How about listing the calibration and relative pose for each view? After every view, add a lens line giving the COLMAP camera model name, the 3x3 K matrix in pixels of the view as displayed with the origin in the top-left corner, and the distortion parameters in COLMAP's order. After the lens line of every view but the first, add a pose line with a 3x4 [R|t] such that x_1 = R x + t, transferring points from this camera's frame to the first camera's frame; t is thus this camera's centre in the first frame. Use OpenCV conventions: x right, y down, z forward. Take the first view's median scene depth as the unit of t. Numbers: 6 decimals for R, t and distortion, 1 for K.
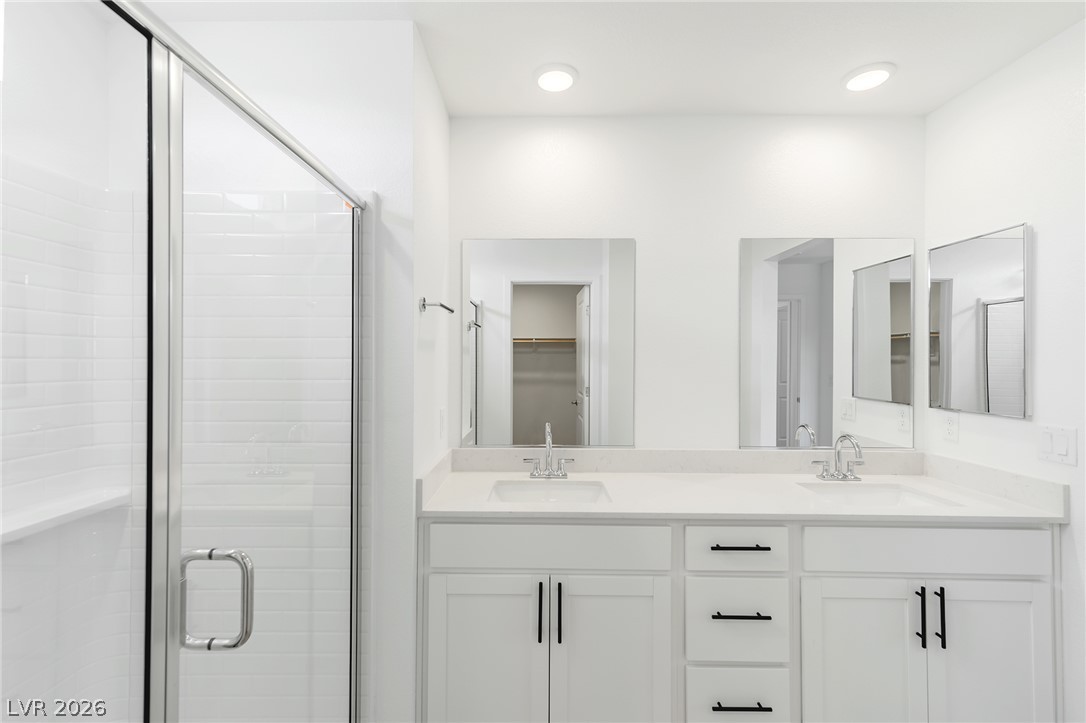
lens RADIAL K [[478.9, 0, 540.8], [0, 478.9, 358.8], [0, 0, 1]] dist [-0.001381, -0.000034]
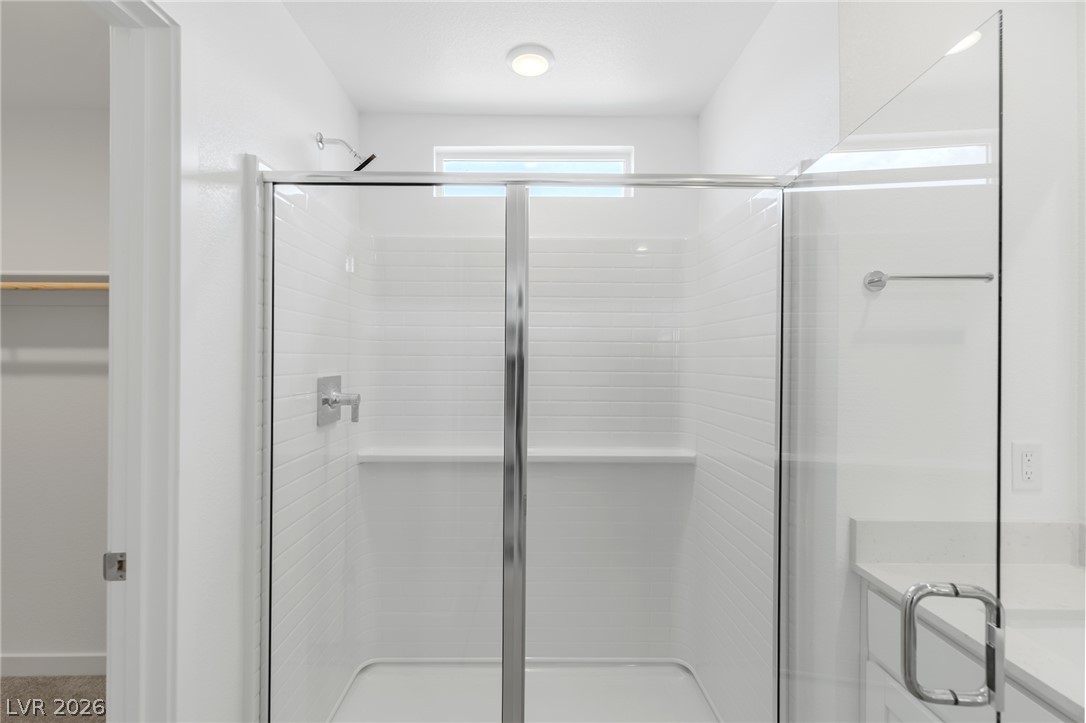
lens RADIAL K [[471.2, 0, 517.0], [0, 471.2, 368.8], [0, 0, 1]] dist [-0.002560, -0.000264]
pose [[0.011173, 0.024259, -0.999643, 0.443930], [-0.001008, 0.999705, 0.024249, 0.001591], [0.999937, 0.000737, 0.011194, 0.460131]]
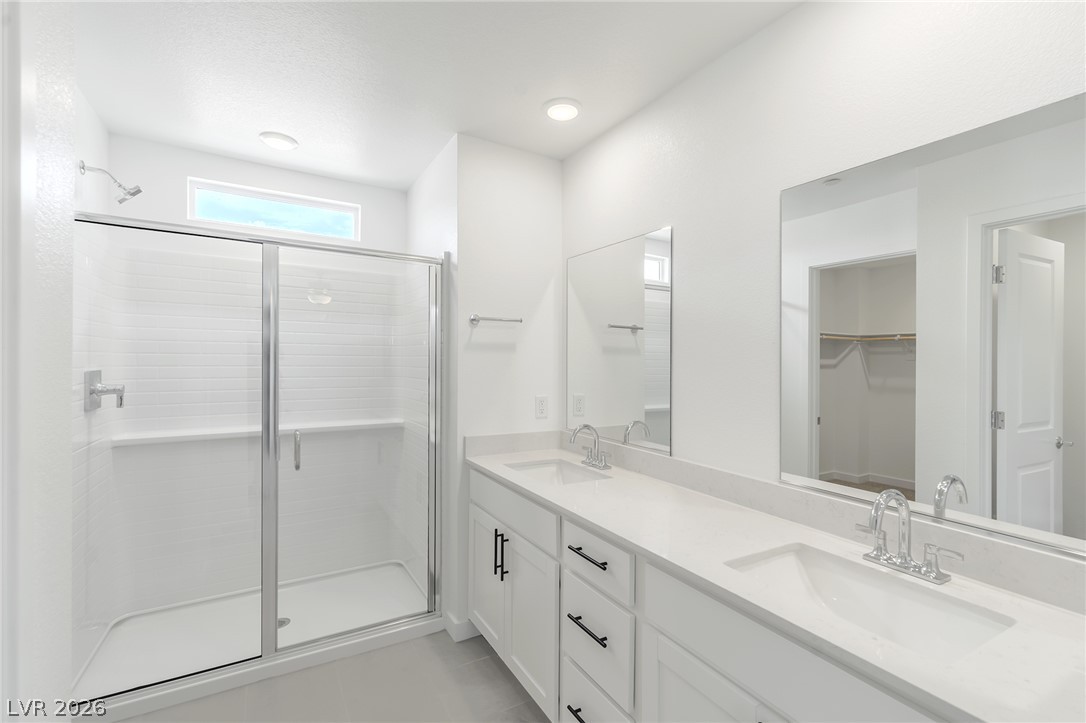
lens RADIAL K [[471.2, 0, 517.0], [0, 471.2, 368.8], [0, 0, 1]] dist [-0.002560, -0.000264]
pose [[0.514296, 0.028913, -0.857125, 1.060651], [-0.009645, 0.999563, 0.027931, -0.005512], [0.857558, -0.006097, 0.514351, 0.368445]]
